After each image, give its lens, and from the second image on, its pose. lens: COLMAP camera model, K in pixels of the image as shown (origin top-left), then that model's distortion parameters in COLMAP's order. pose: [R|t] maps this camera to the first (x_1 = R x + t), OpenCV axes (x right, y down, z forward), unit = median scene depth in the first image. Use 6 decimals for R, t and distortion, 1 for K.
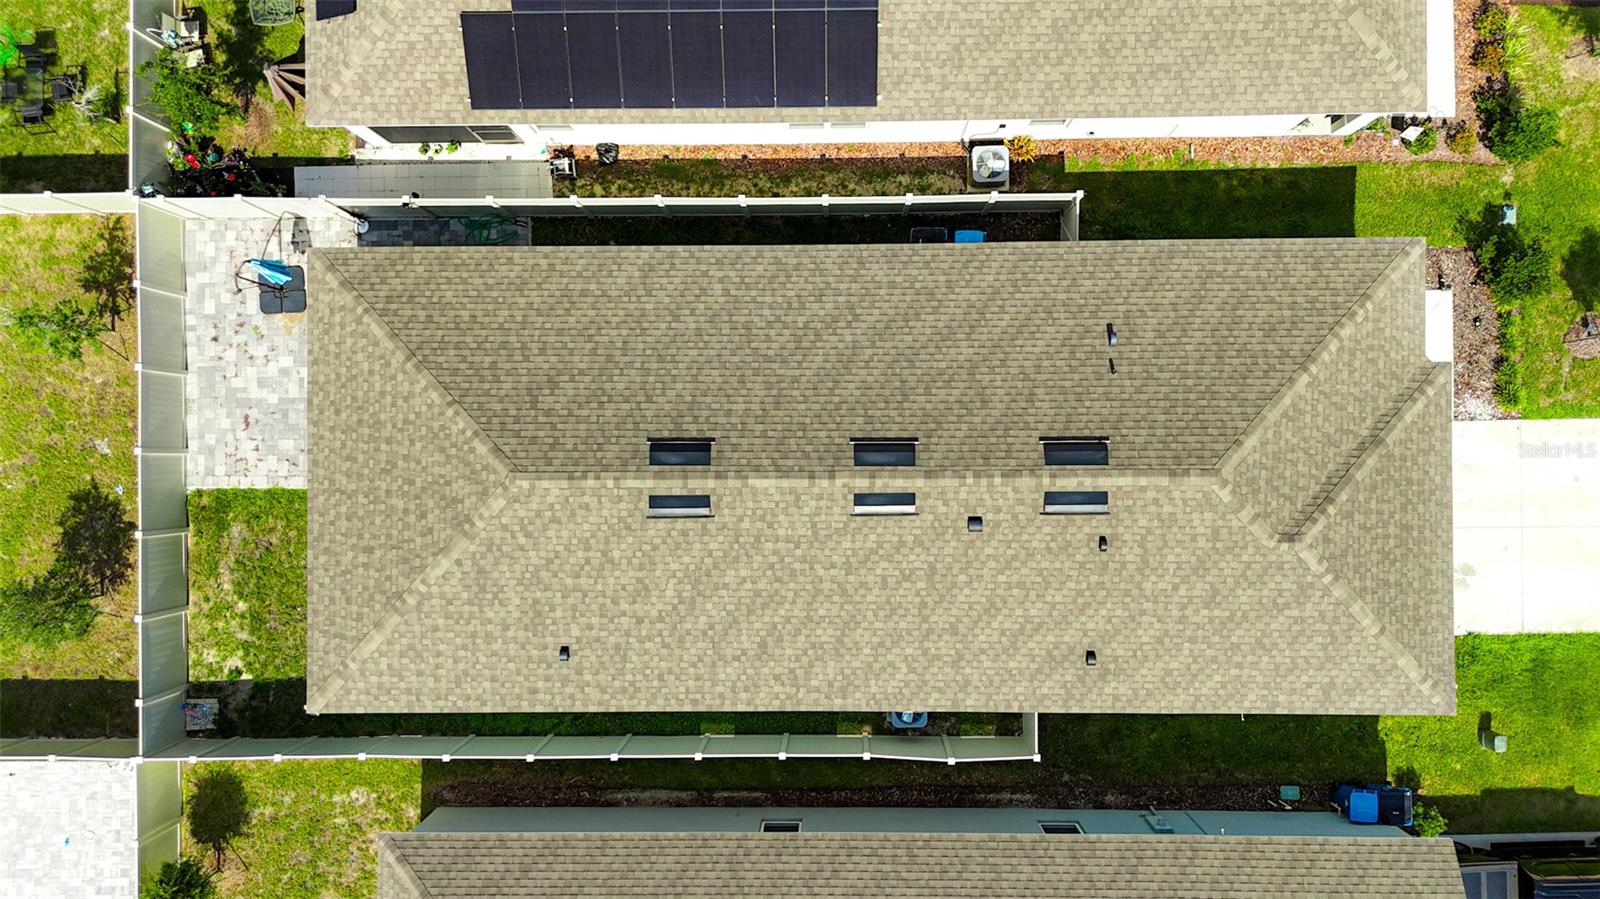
lens RADIAL K [[1163.1, 0, 804.0], [0, 1163.1, 444.4], [0, 0, 1]] dist [0.047099, -0.035855]
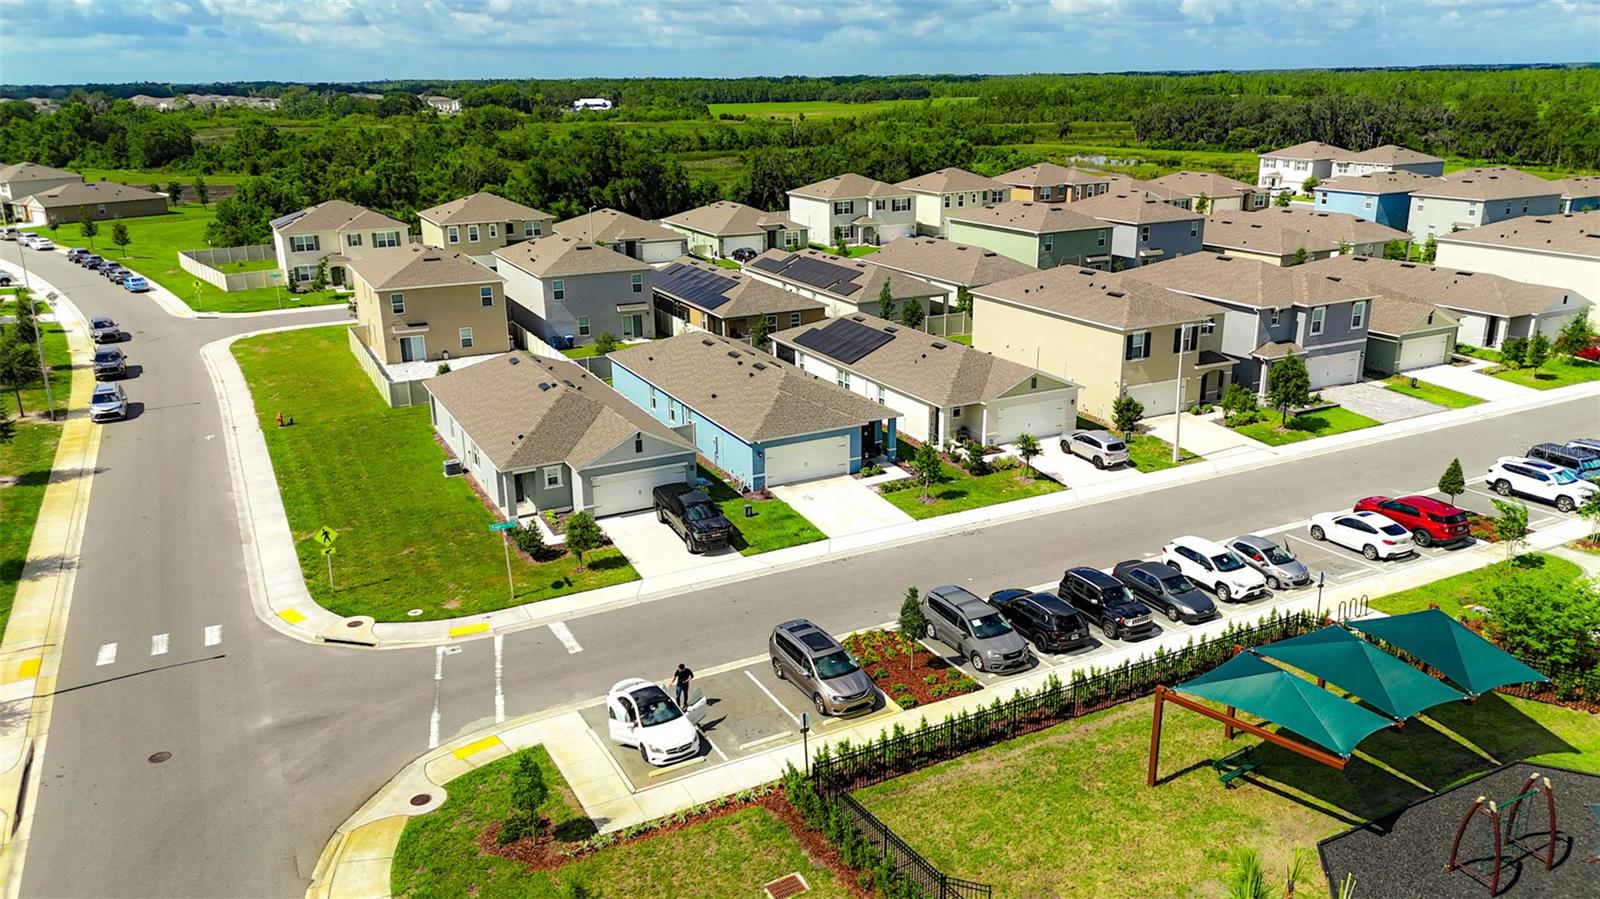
lens RADIAL K [[1173.6, 0, 808.0], [0, 1173.6, 452.9], [0, 0, 1]] dist [0.129189, -0.198266]
pose [[0.454586, 0.287353, -0.843078, 2.435554], [-0.890657, 0.156285, -0.426973, 1.062434], [0.009068, 0.944989, 0.326977, 0.166583]]
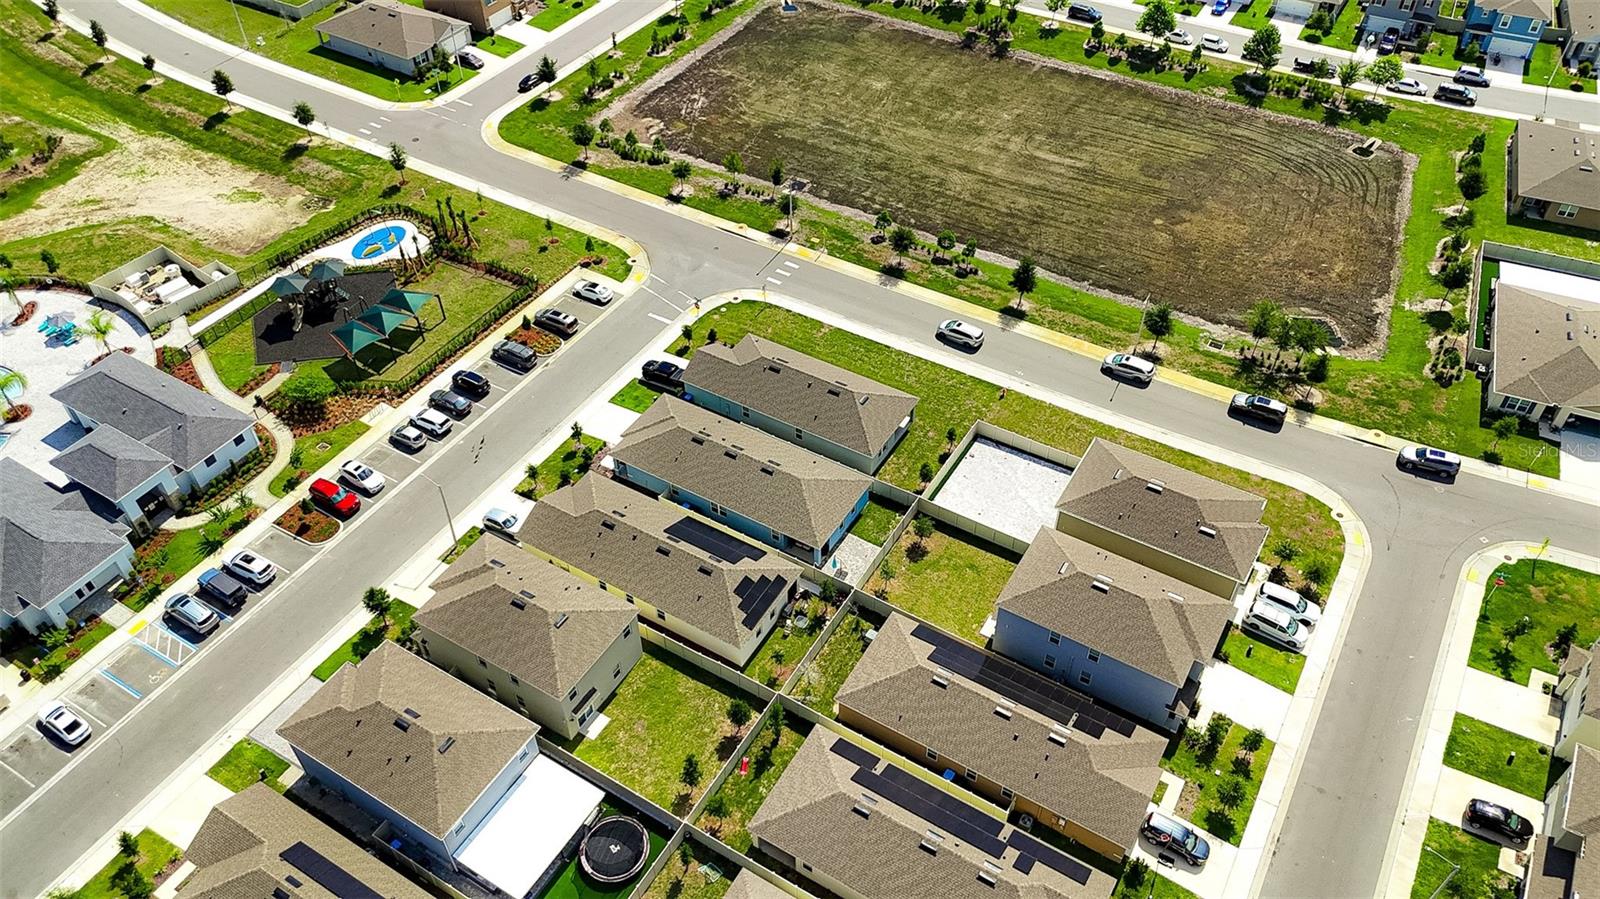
lens RADIAL K [[1178.9, 0, 807.1], [0, 1178.9, 443.7], [0, 0, 1]] dist [0.066942, -0.071426]
pose [[-0.855155, -0.339369, 0.391841, -1.708927], [0.517892, -0.591891, 0.617618, -2.293444], [0.022327, 0.731090, 0.681915, -1.904508]]
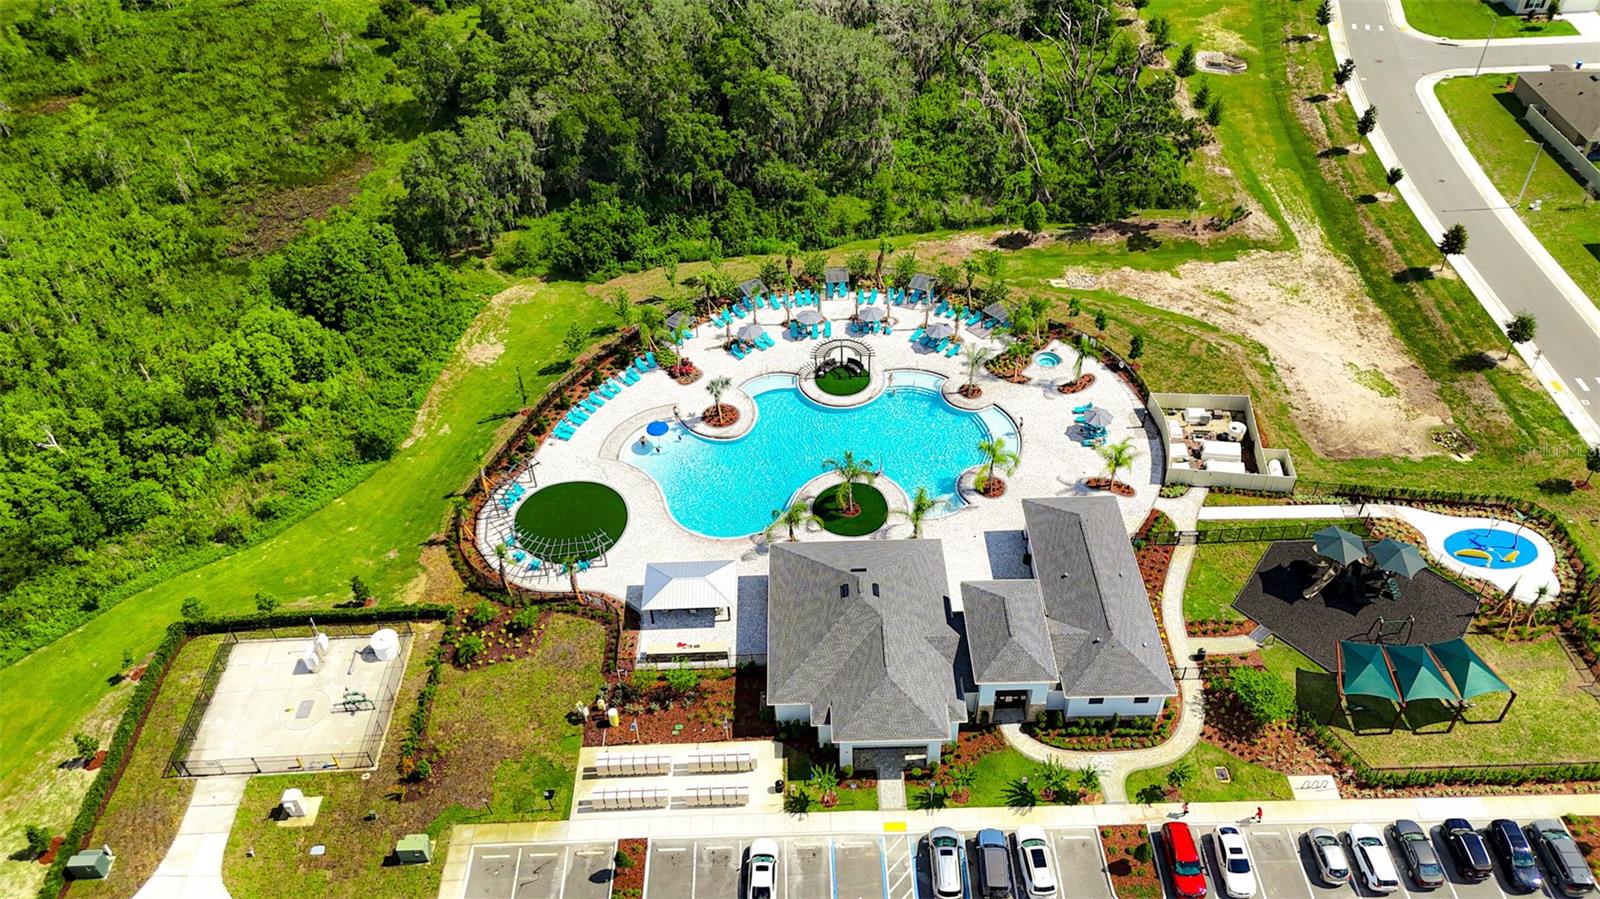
lens RADIAL K [[1176.1, 0, 806.7], [0, 1176.1, 446.4], [0, 0, 1]] dist [0.070572, -0.077115]
pose [[-0.013366, -0.648835, 0.760812, -0.328285], [0.999781, -0.020922, -0.000279, -1.618100], [0.016099, 0.760642, 0.648972, -1.685344]]
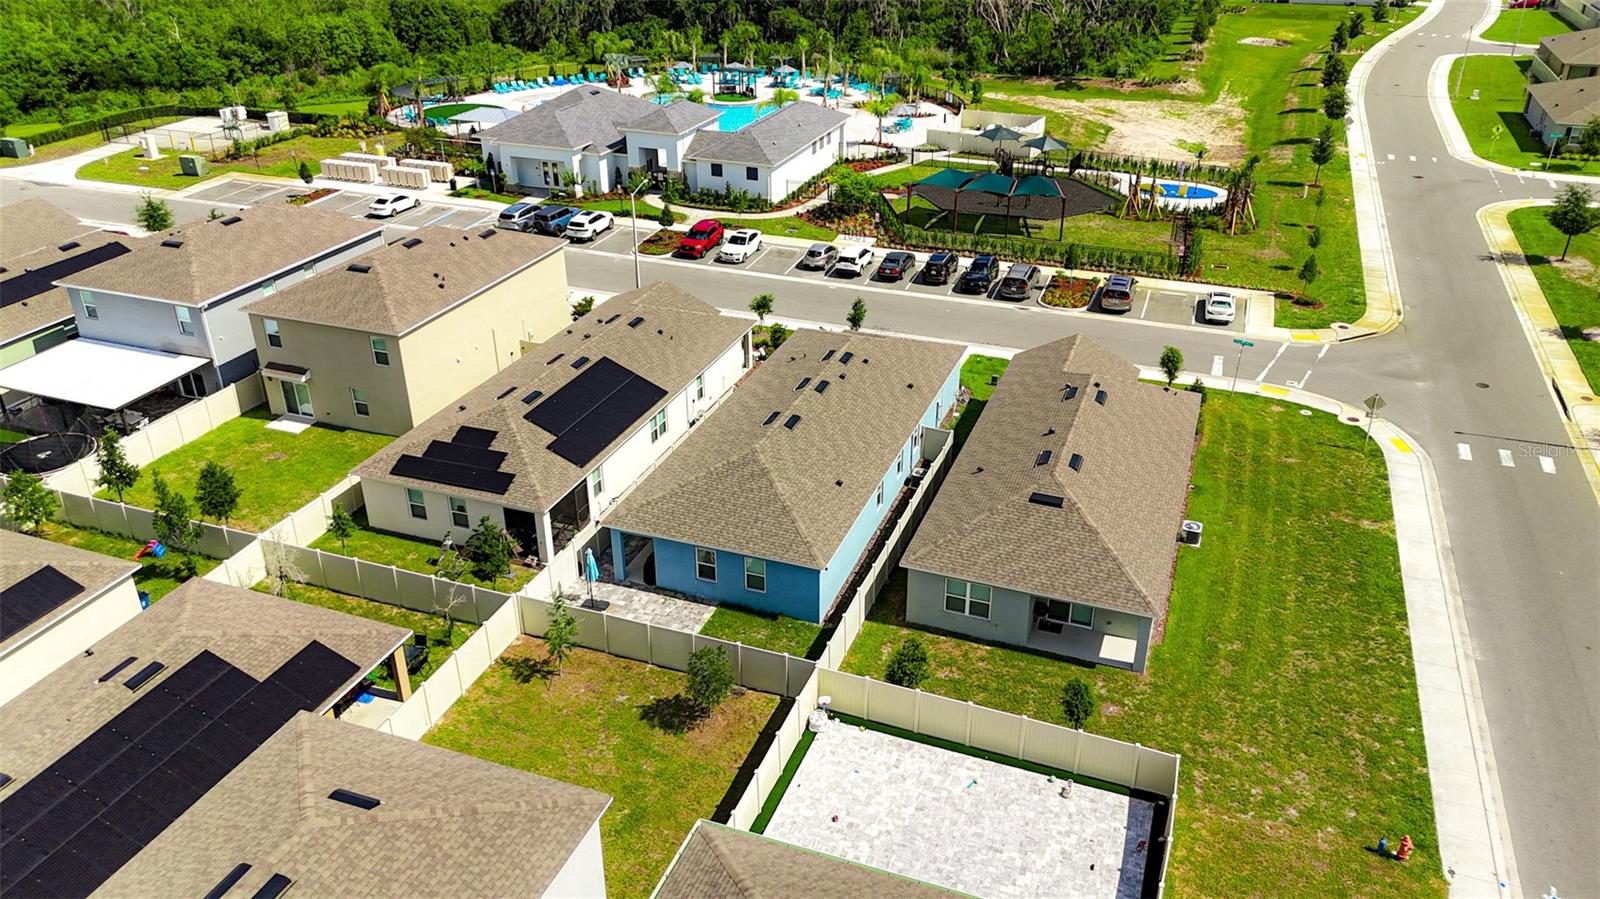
lens RADIAL K [[1176.1, 0, 806.7], [0, 1176.1, 446.4], [0, 0, 1]] dist [0.070572, -0.077115]
pose [[0.351674, -0.410286, 0.841422, -1.716003], [0.935988, 0.169330, -0.308631, 0.665784], [-0.015851, 0.896099, 0.443572, 0.011228]]
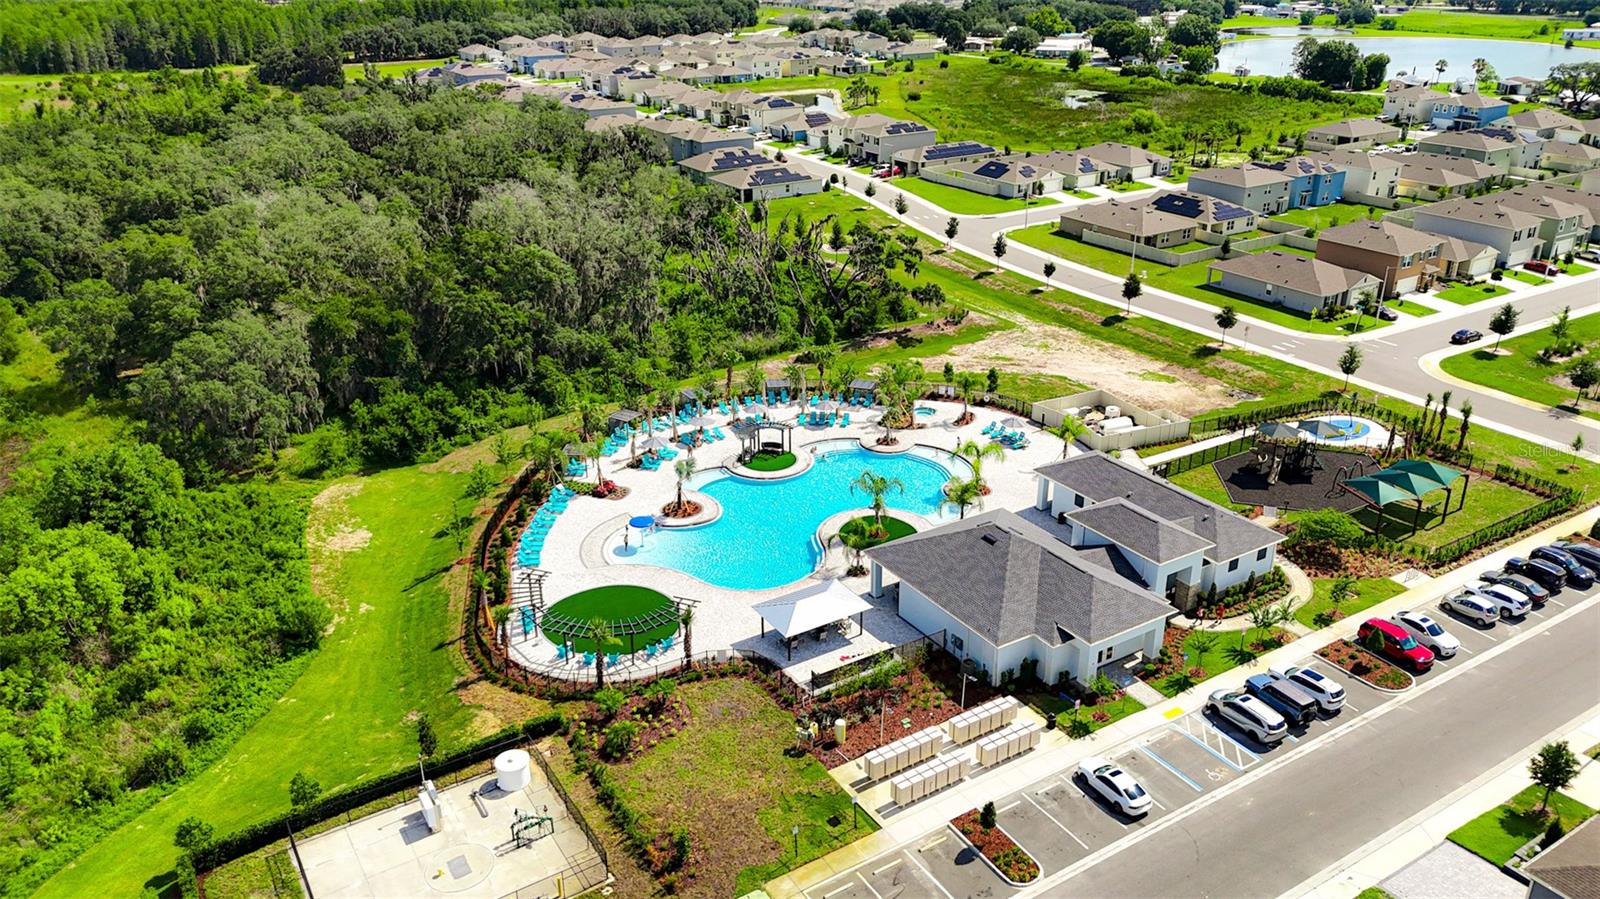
lens RADIAL K [[1176.1, 0, 806.7], [0, 1176.1, 446.4], [0, 0, 1]] dist [0.070572, -0.077115]
pose [[-0.531559, -0.310103, 0.788214, -0.261913], [0.846968, -0.205022, 0.490521, -3.429187], [0.009489, 0.928333, 0.371628, -0.676484]]
